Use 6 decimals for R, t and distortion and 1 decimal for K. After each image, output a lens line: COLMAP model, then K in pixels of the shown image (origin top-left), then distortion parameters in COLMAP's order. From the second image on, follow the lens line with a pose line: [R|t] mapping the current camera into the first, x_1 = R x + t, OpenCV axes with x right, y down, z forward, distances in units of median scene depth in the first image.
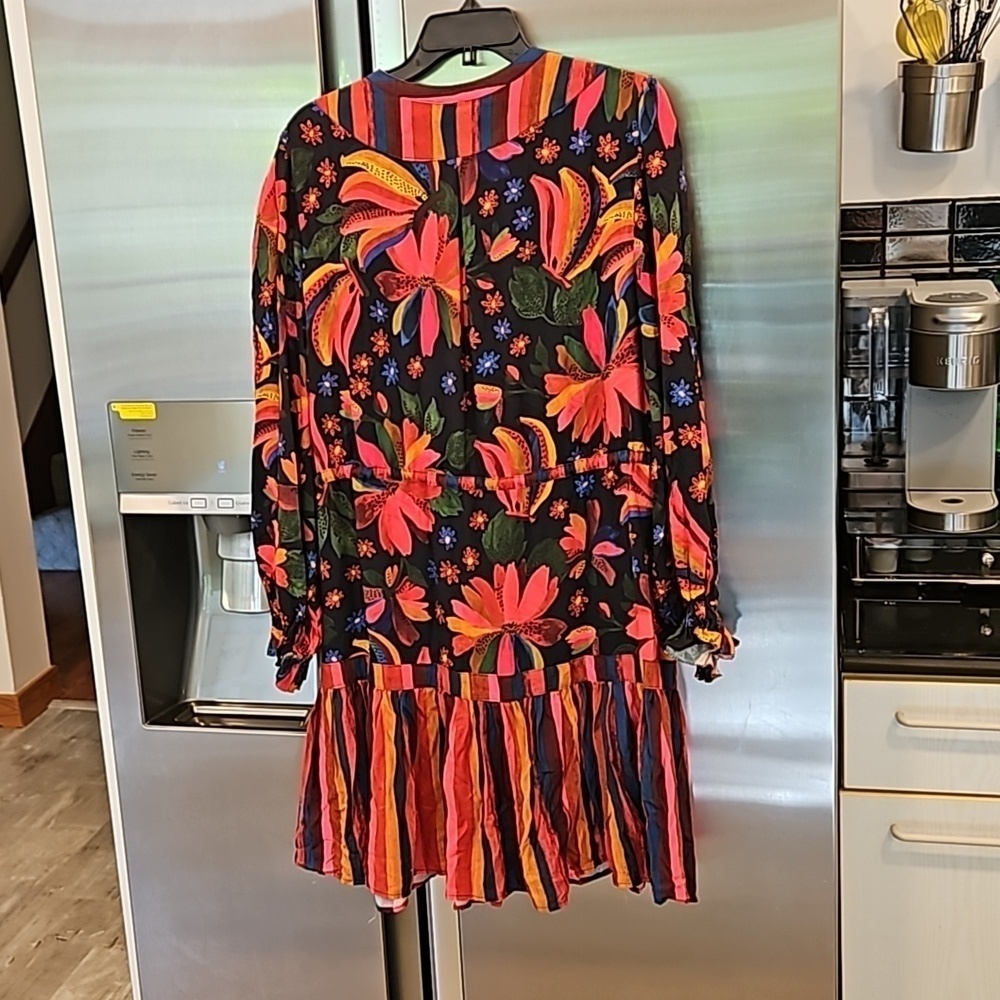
lens RADIAL K [[1568.8, 0, 500.0], [0, 1568.8, 500.0], [0, 0, 1]] dist [0.064538, -0.100722]
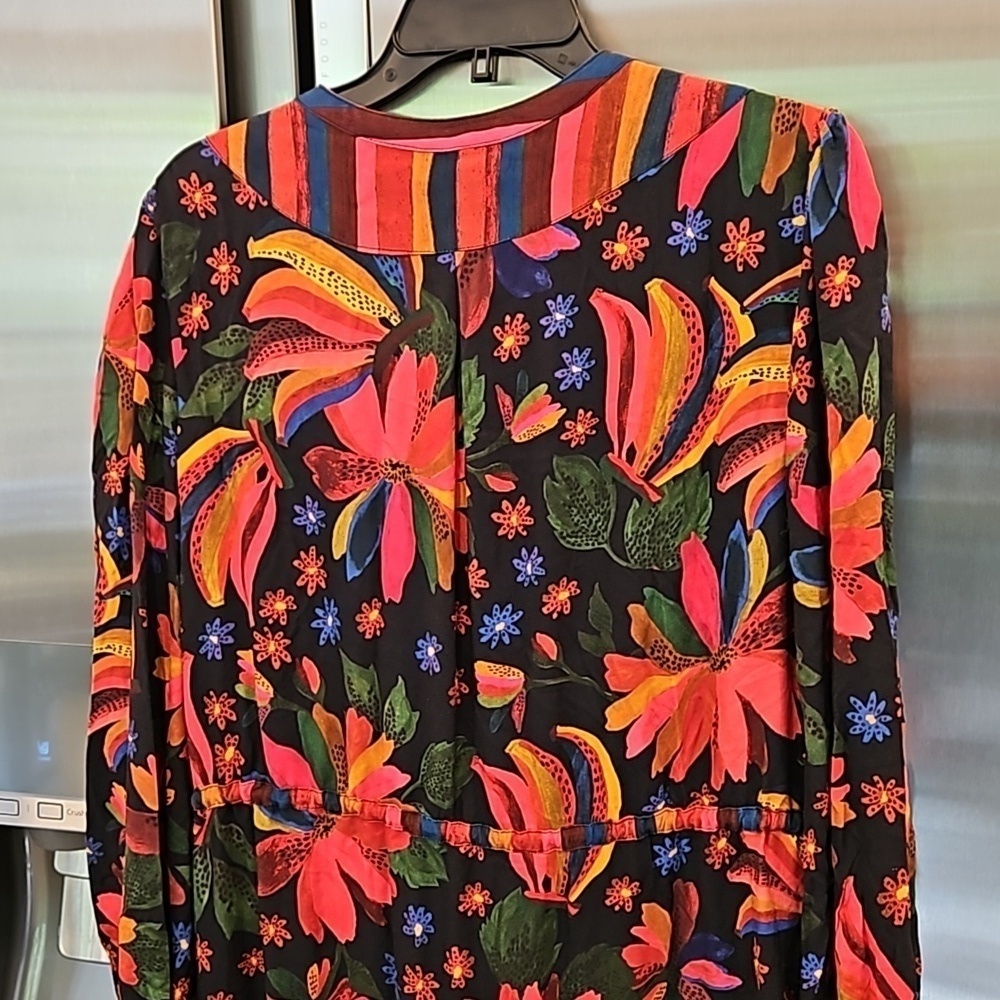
lens RADIAL K [[1575.1, 0, 478.4], [0, 1575.1, 497.5], [0, 0, 1]] dist [0.091511, -0.213479]
pose [[0.999066, 0.032834, -0.028086, -0.001463], [-0.033268, 0.999332, -0.015128, -0.122906], [0.027570, 0.016048, 0.999491, 0.450884]]
